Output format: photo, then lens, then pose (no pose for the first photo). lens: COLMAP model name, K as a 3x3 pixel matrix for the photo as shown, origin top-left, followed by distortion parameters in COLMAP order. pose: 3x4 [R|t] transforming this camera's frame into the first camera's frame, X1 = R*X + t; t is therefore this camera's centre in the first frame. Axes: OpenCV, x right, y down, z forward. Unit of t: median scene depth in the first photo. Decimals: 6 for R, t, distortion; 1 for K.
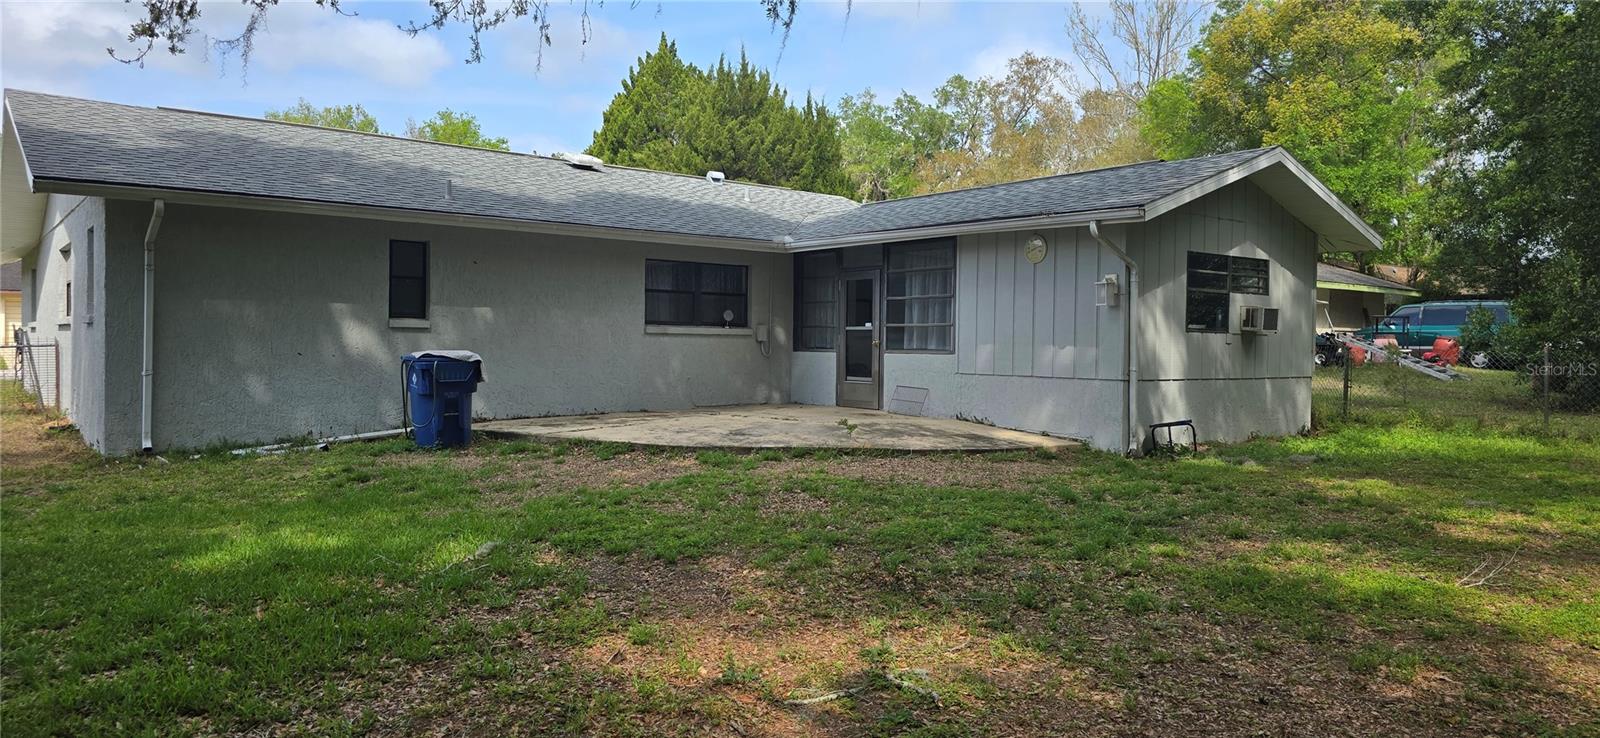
lens RADIAL K [[1114.0, 0, 803.1], [0, 1114.0, 347.3], [0, 0, 1]] dist [0.070712, -0.131151]
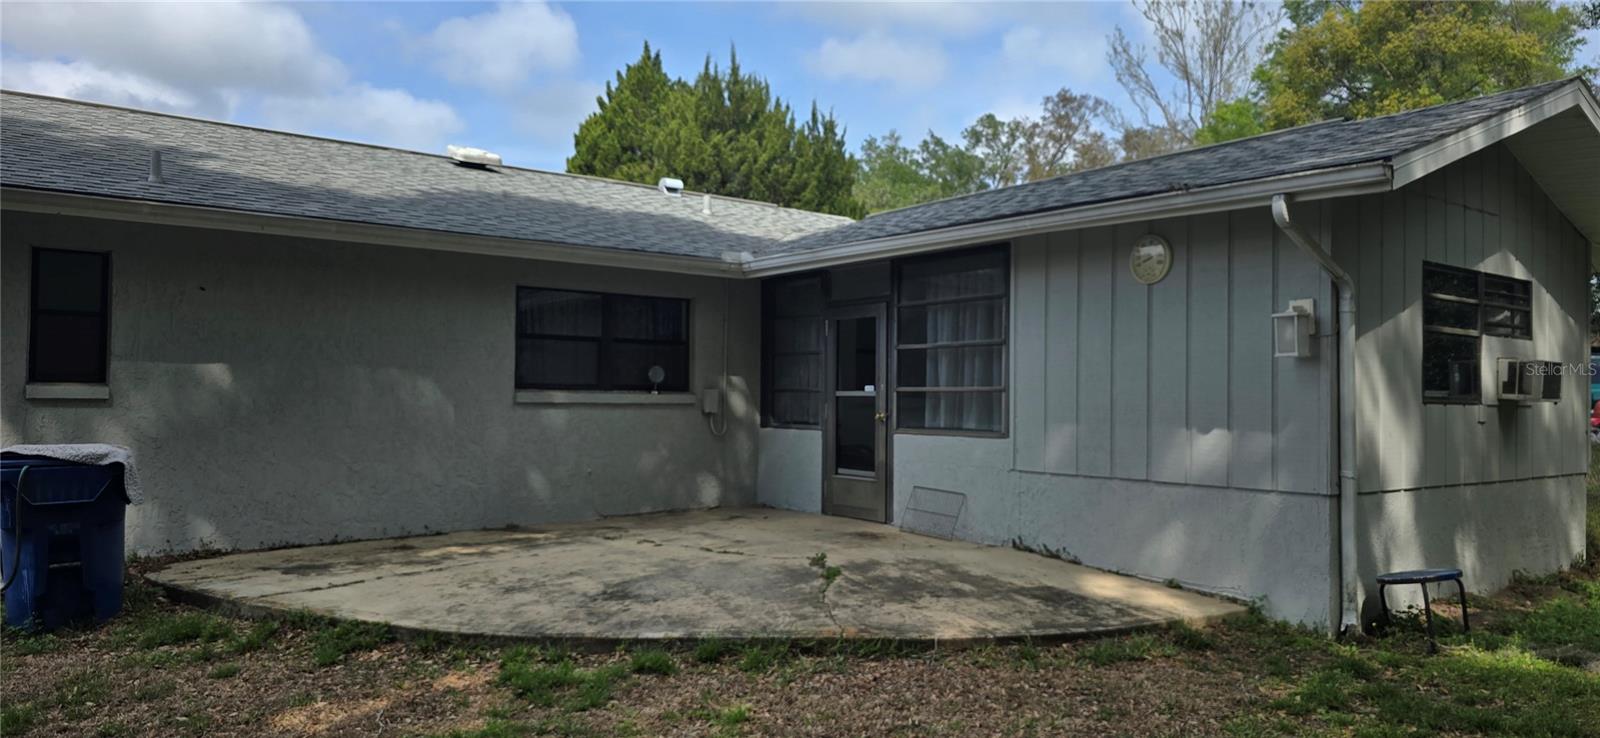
lens RADIAL K [[1114.0, 0, 803.1], [0, 1114.0, 347.3], [0, 0, 1]] dist [0.070712, -0.131151]
pose [[0.999637, -0.003045, -0.026767, 0.035550], [0.001718, 0.998774, -0.049479, -0.011566], [0.026885, 0.049415, 0.998416, 0.338320]]
